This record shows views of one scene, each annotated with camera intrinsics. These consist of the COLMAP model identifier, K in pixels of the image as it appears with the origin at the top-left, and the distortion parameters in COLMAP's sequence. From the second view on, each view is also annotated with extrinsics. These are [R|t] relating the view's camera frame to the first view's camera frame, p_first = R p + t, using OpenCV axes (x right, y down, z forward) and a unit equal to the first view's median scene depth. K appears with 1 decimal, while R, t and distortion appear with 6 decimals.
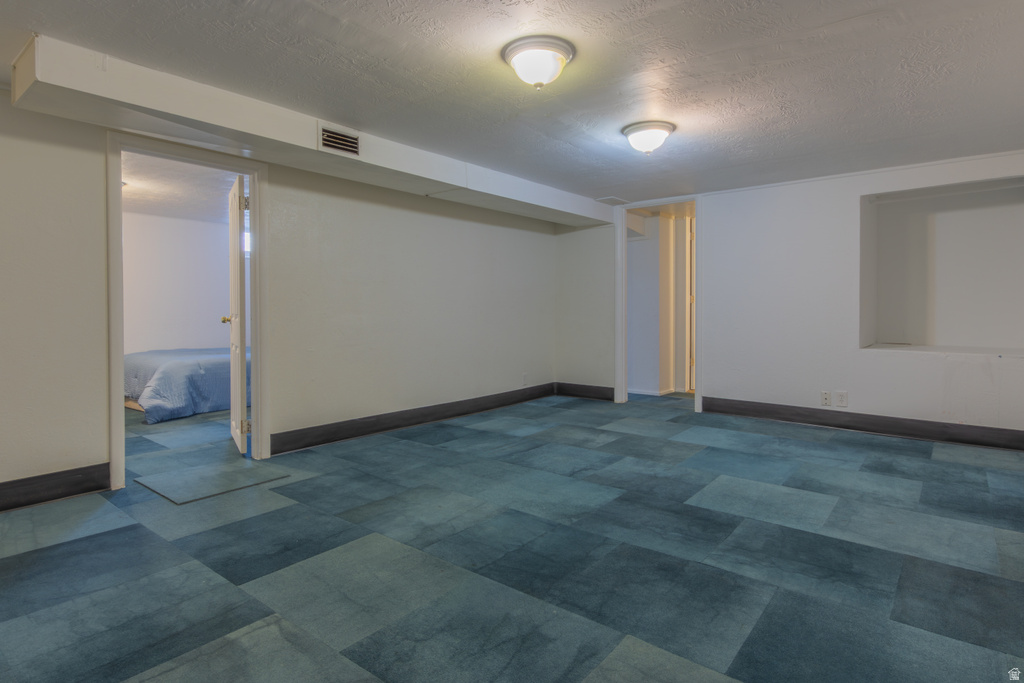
lens RADIAL K [[553.0, 0, 512.0], [0, 553.0, 305.4], [0, 0, 1]] dist [0.021512, 0.000599]
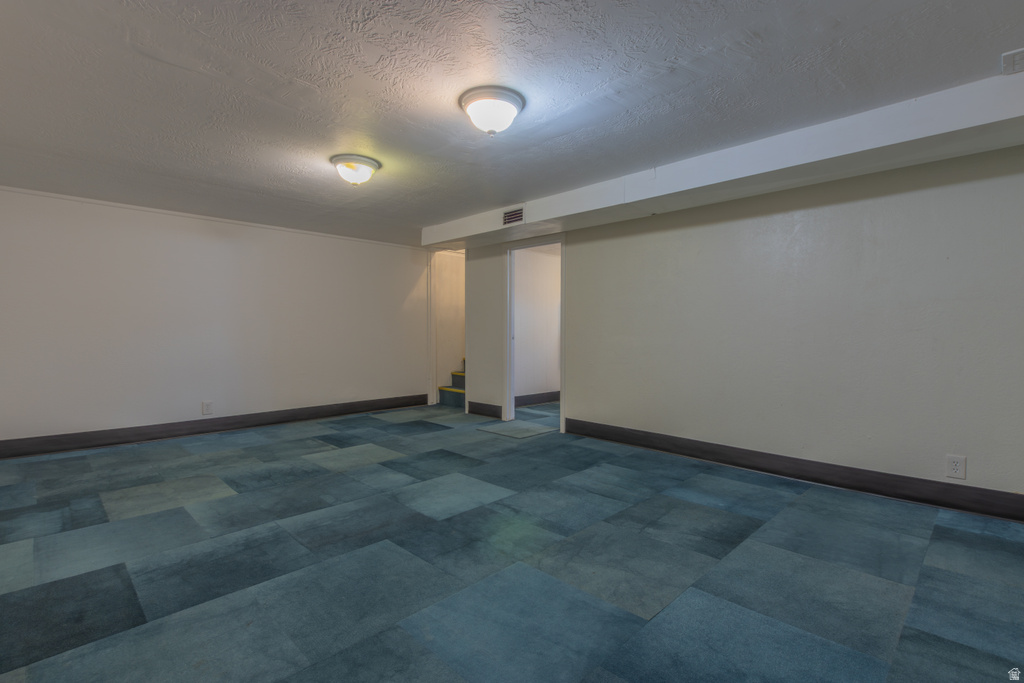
lens RADIAL K [[482.9, 0, 507.6], [0, 482.9, 322.4], [0, 0, 1]] dist [0.001370, 0.000594]
pose [[-0.117076, -0.022324, -0.992872, 1.169575], [-0.001354, 0.999750, -0.022319, 0.016965], [0.993122, -0.001269, -0.117077, 1.391724]]
